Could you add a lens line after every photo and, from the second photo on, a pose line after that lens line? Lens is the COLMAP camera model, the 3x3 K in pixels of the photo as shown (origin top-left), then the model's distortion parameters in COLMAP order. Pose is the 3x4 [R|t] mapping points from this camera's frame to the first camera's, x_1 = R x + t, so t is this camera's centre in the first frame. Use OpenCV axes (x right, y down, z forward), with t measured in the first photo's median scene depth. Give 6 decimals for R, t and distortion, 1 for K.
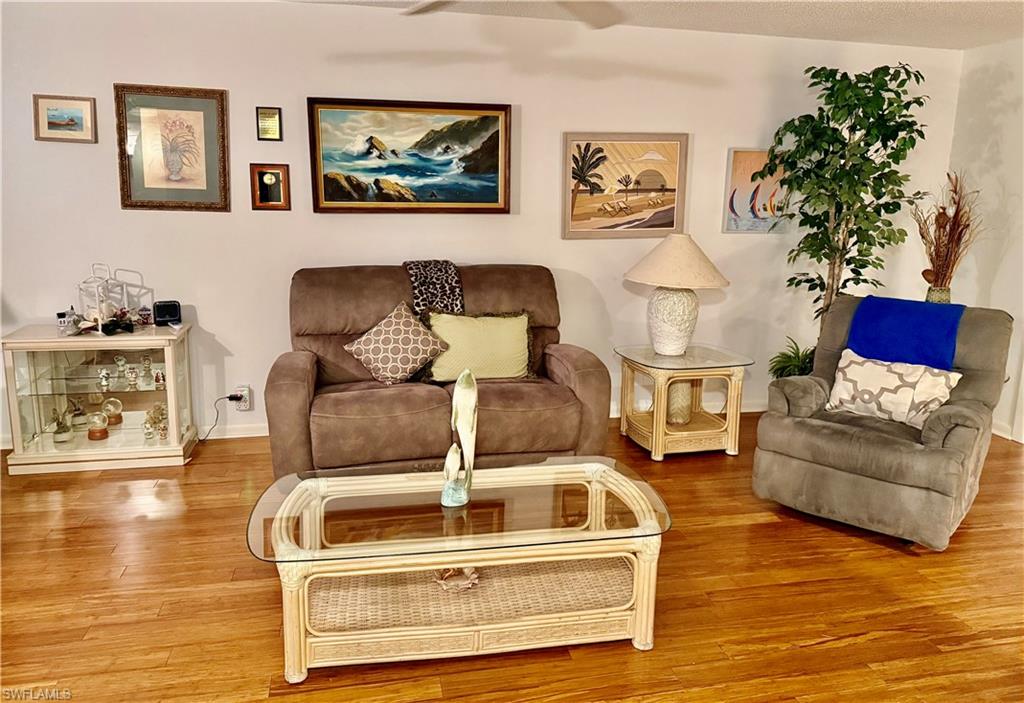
lens RADIAL K [[701.5, 0, 514.5], [0, 701.5, 314.6], [0, 0, 1]] dist [0.143861, -0.248268]
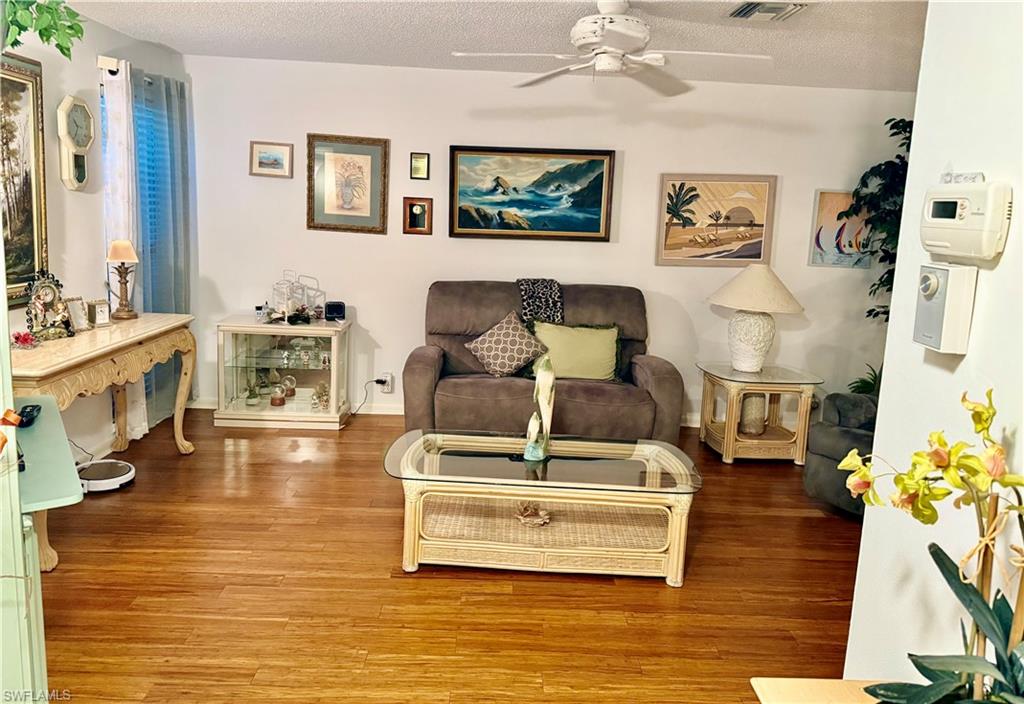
lens RADIAL K [[701.5, 0, 514.5], [0, 701.5, 315.1], [0, 0, 1]] dist [0.143861, -0.248268]
pose [[0.980973, 0.050818, -0.187373, 0.070038], [-0.058497, 0.997650, -0.035682, 0.031450], [0.185119, 0.045964, 0.981641, -0.188252]]
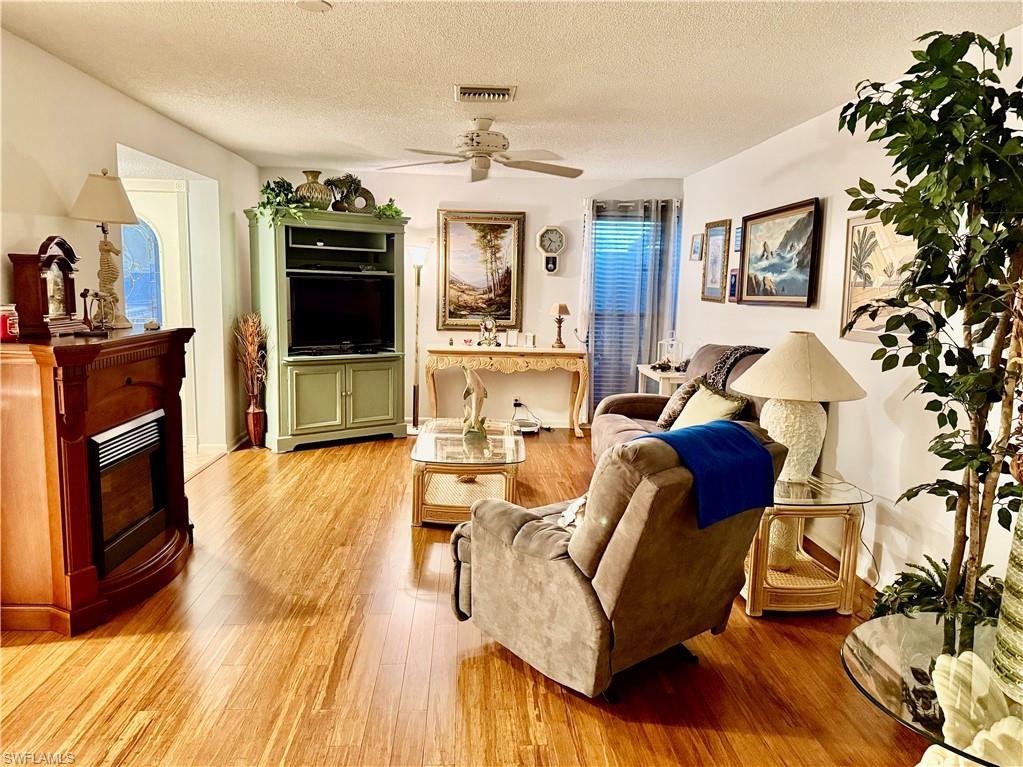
lens RADIAL K [[740.5, 0, 511.5], [0, 740.5, 383.5], [0, 0, 1]] dist [-0.000061, -0.000518]
pose [[-0.153991, 0.114552, -0.981410, 1.158807], [-0.190914, 0.971090, 0.143304, -0.121306], [0.969453, 0.209432, -0.127669, 0.828851]]
